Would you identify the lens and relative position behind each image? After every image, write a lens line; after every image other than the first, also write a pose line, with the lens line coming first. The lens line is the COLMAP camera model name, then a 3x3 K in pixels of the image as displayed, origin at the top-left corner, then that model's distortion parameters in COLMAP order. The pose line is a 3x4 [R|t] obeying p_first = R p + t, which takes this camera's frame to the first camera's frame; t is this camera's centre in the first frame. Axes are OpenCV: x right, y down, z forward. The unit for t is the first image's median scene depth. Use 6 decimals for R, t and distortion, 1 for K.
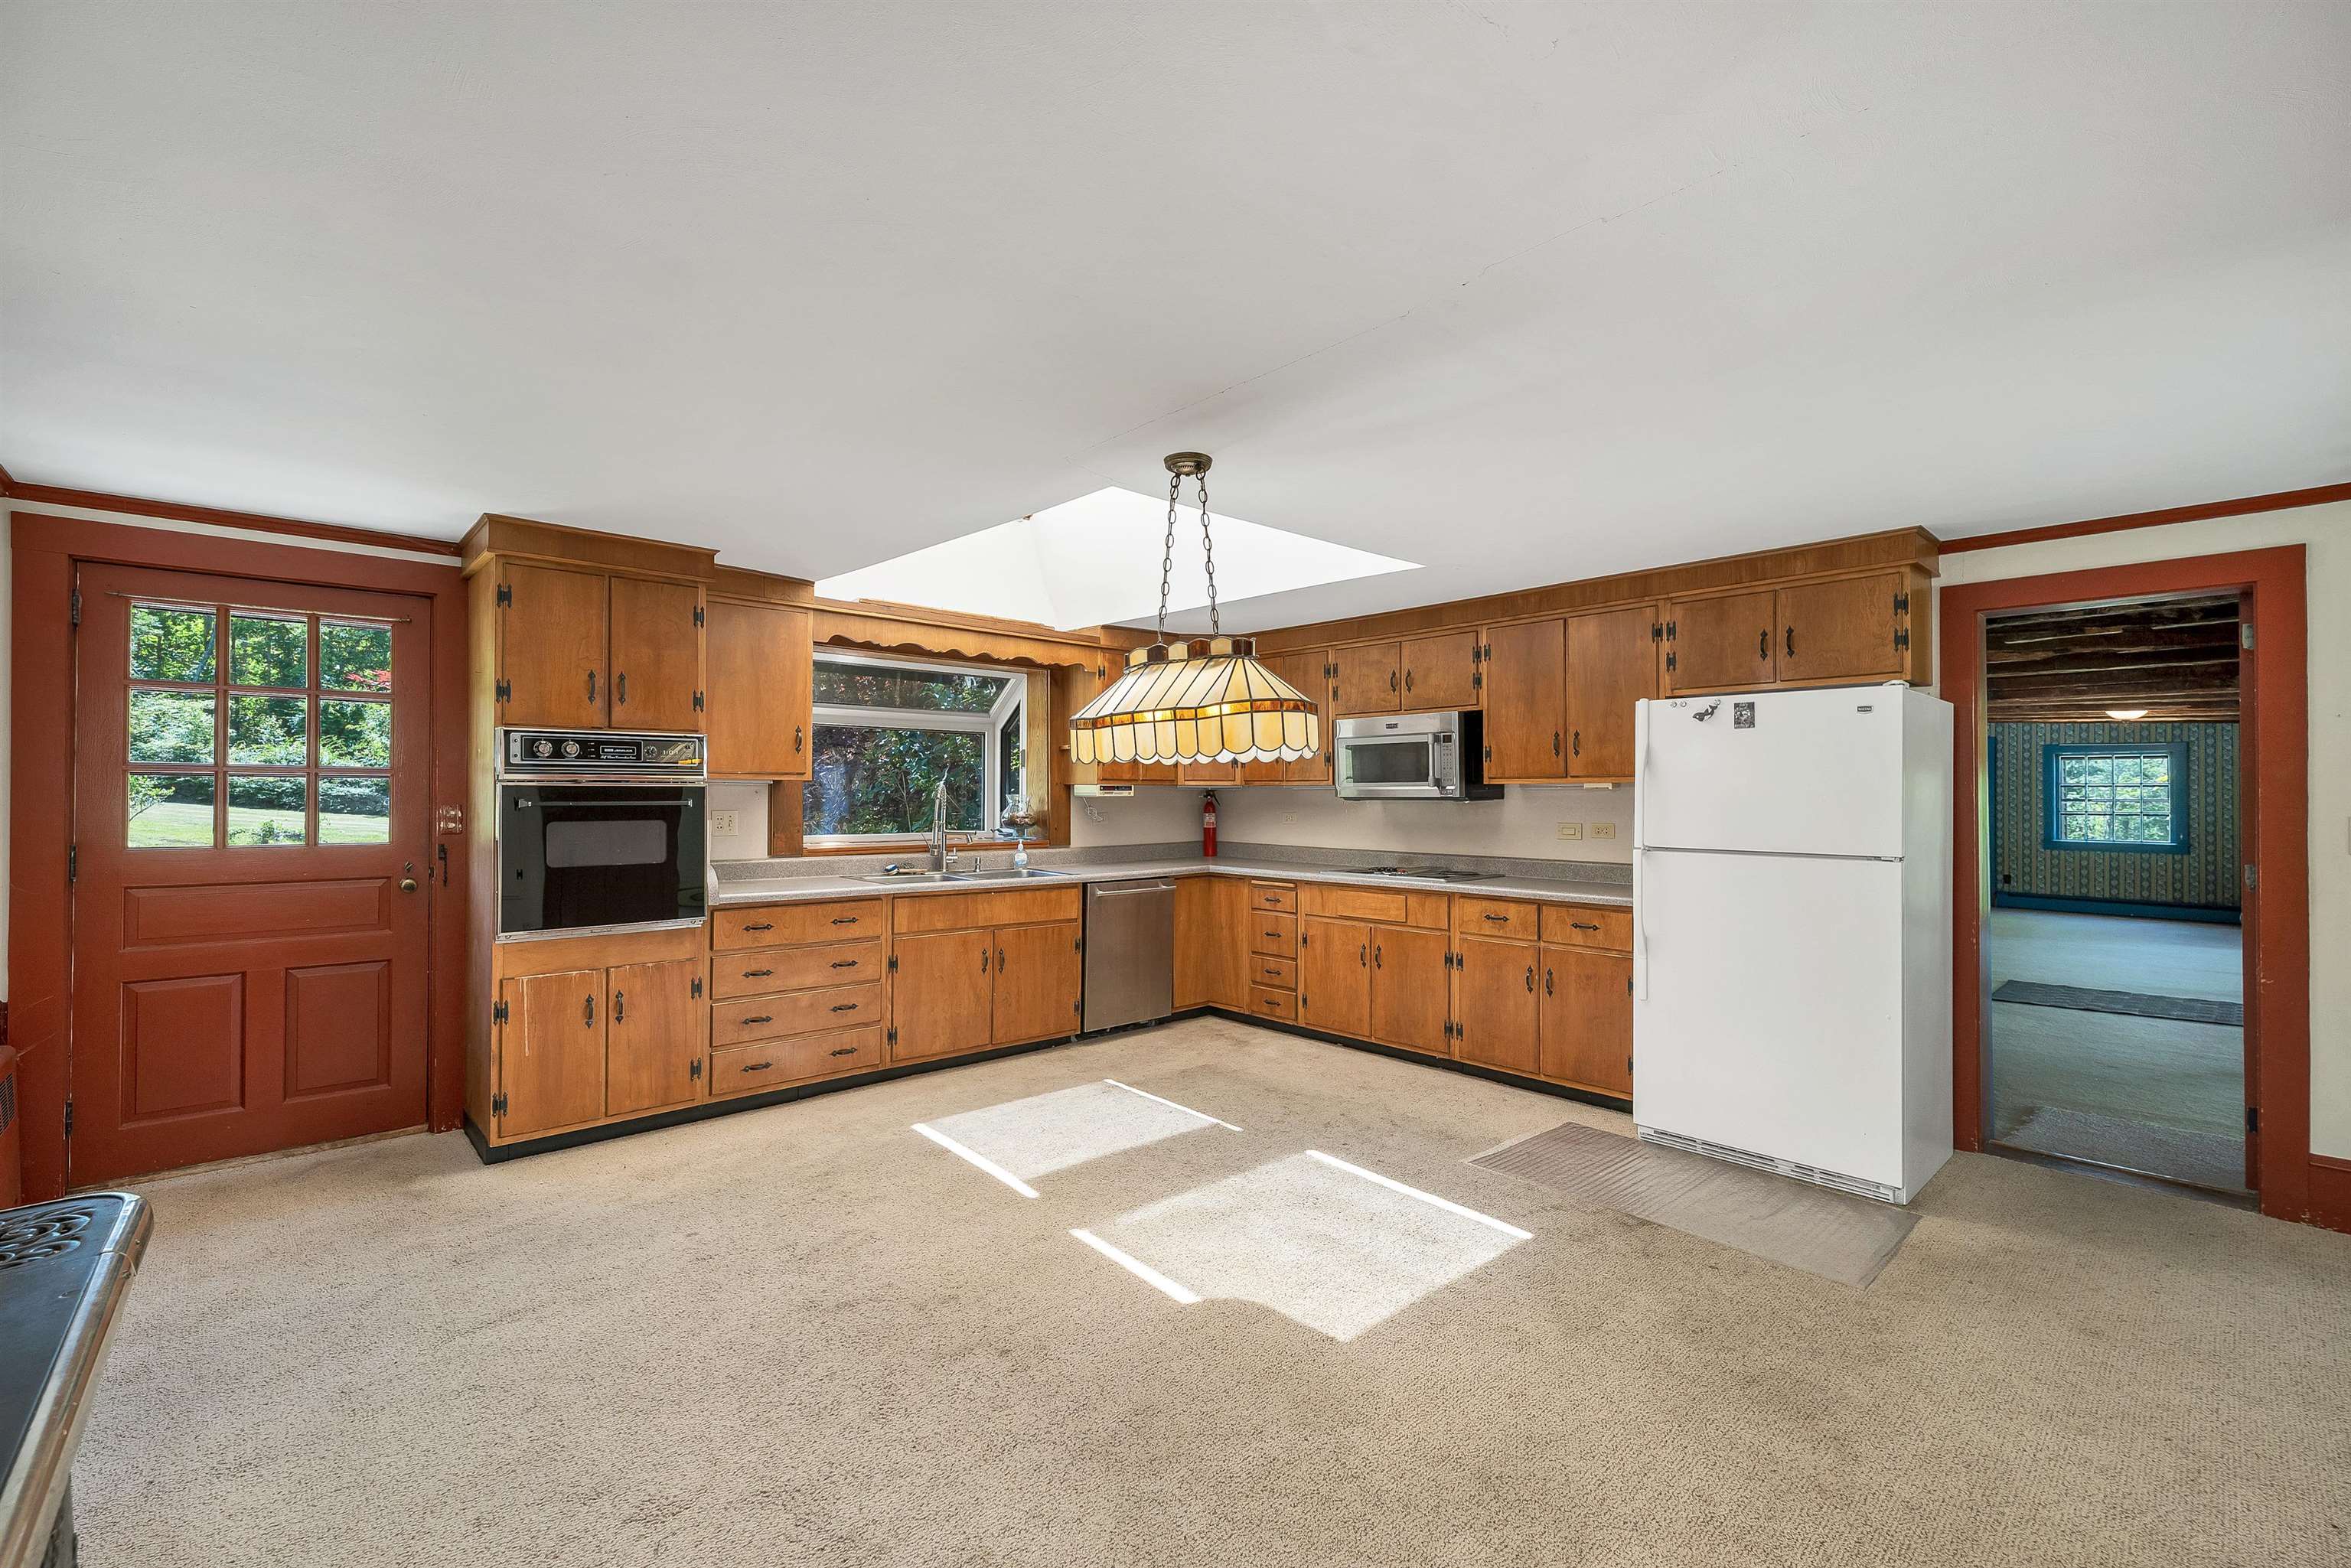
lens RADIAL K [[994.6, 0, 1170.1], [0, 994.6, 785.7], [0, 0, 1]] dist [0.007198, -0.000120]
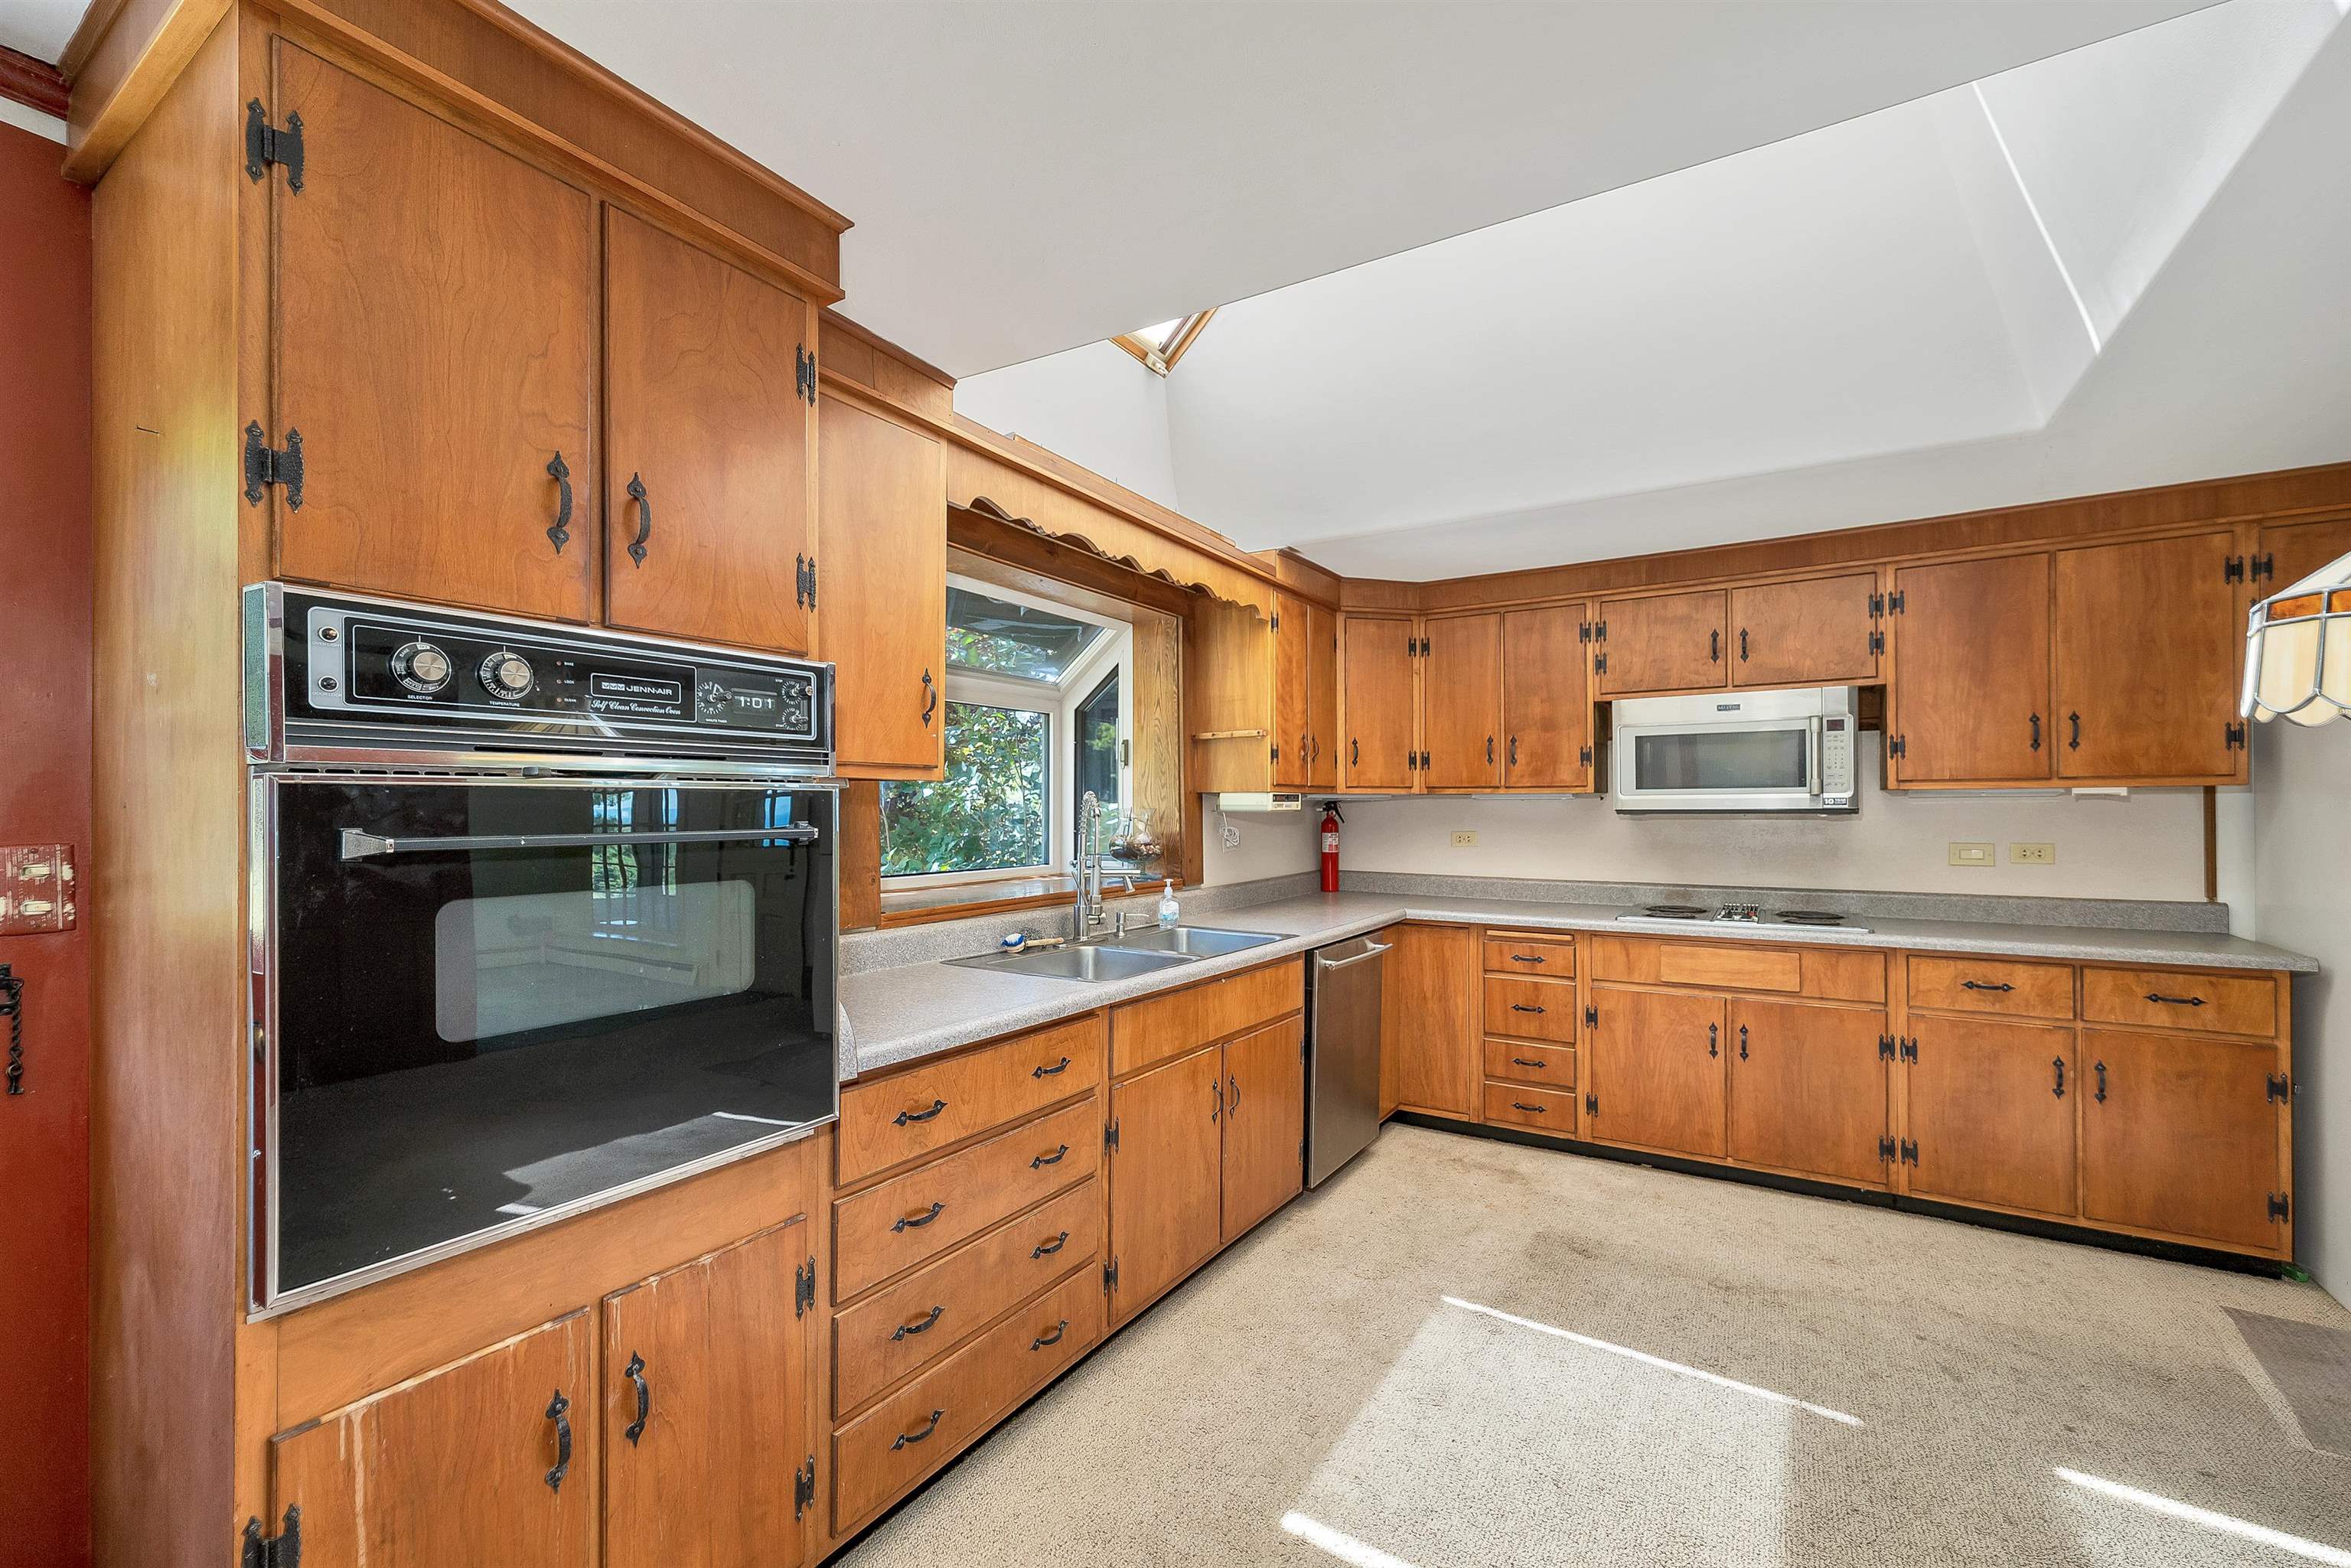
lens RADIAL K [[964.3, 0, 1171.4], [0, 964.3, 803.0], [0, 0, 1]] dist [0.002636, 0.000269]
pose [[0.965249, -0.003569, 0.261307, -0.384534], [0.002588, 0.999988, 0.004099, 0.003835], [-0.261319, -0.003281, 0.965247, 0.516416]]
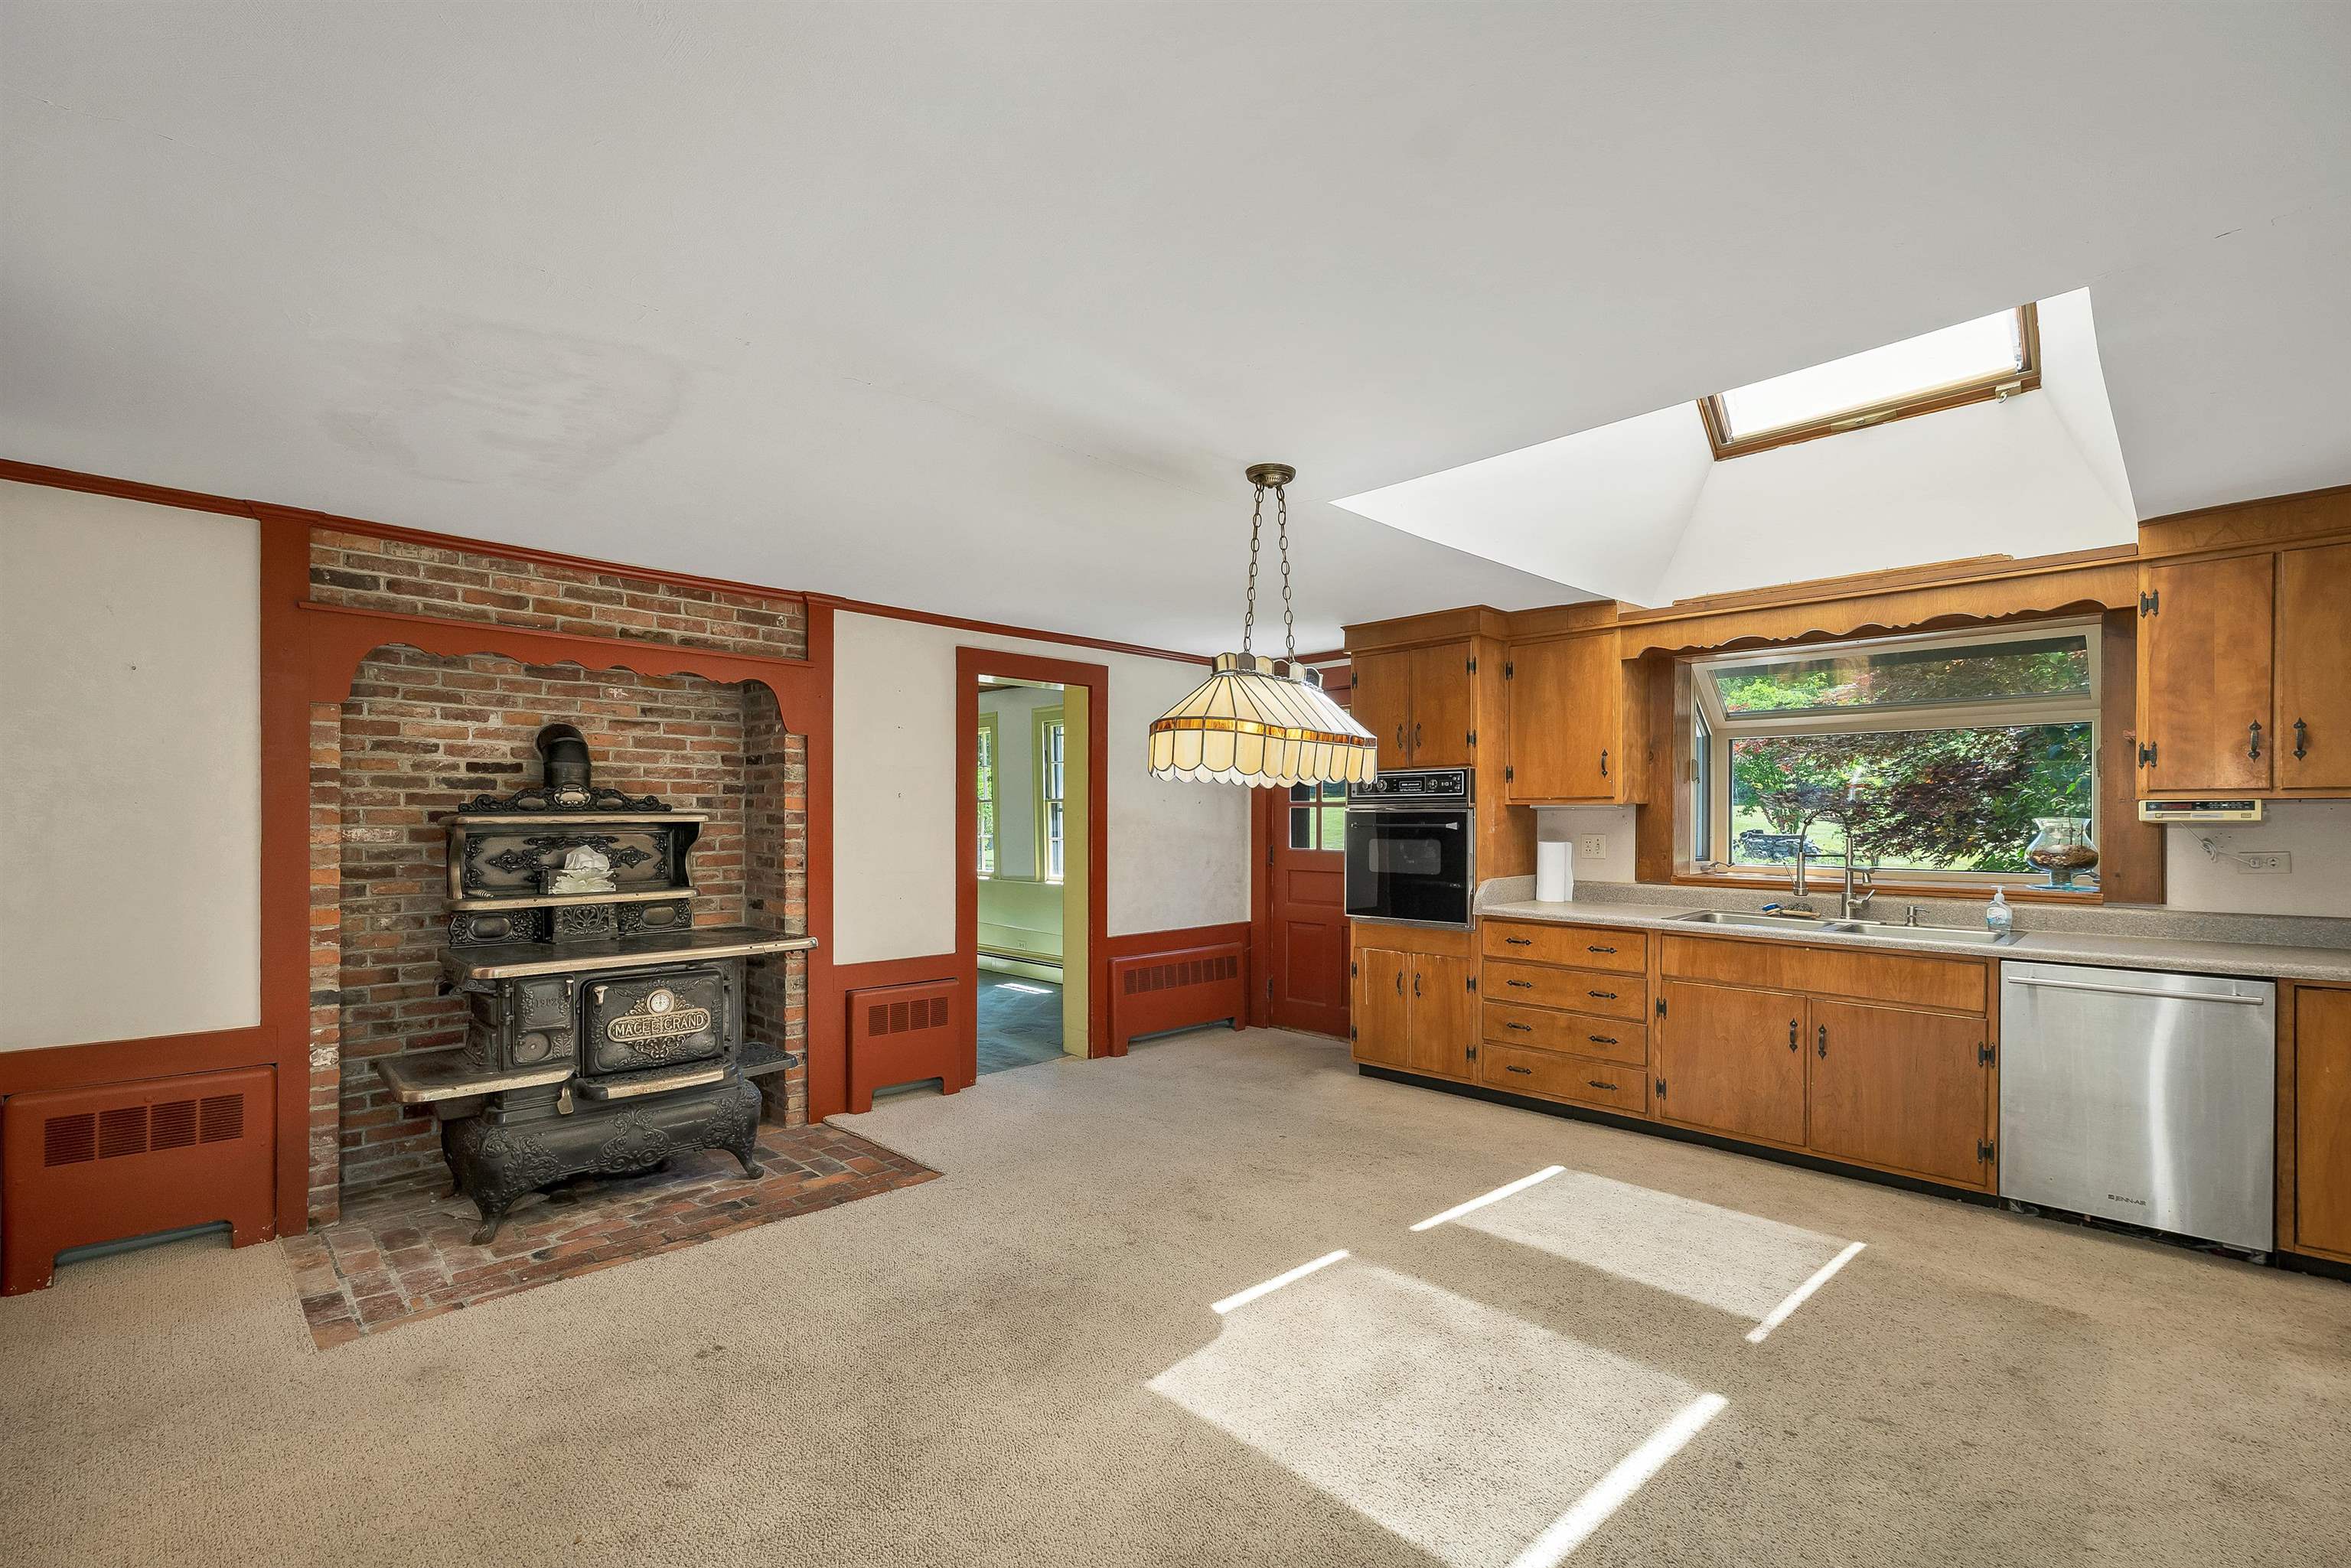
lens RADIAL K [[1016.9, 0, 1180.8], [0, 1016.9, 824.7], [0, 0, 1]] dist [0.001675, 0.000091]
pose [[0.052869, 0.002561, -0.998598, 0.620442], [0.008229, 0.999962, 0.003000, 0.008277], [0.998568, -0.008376, 0.052846, 0.530336]]
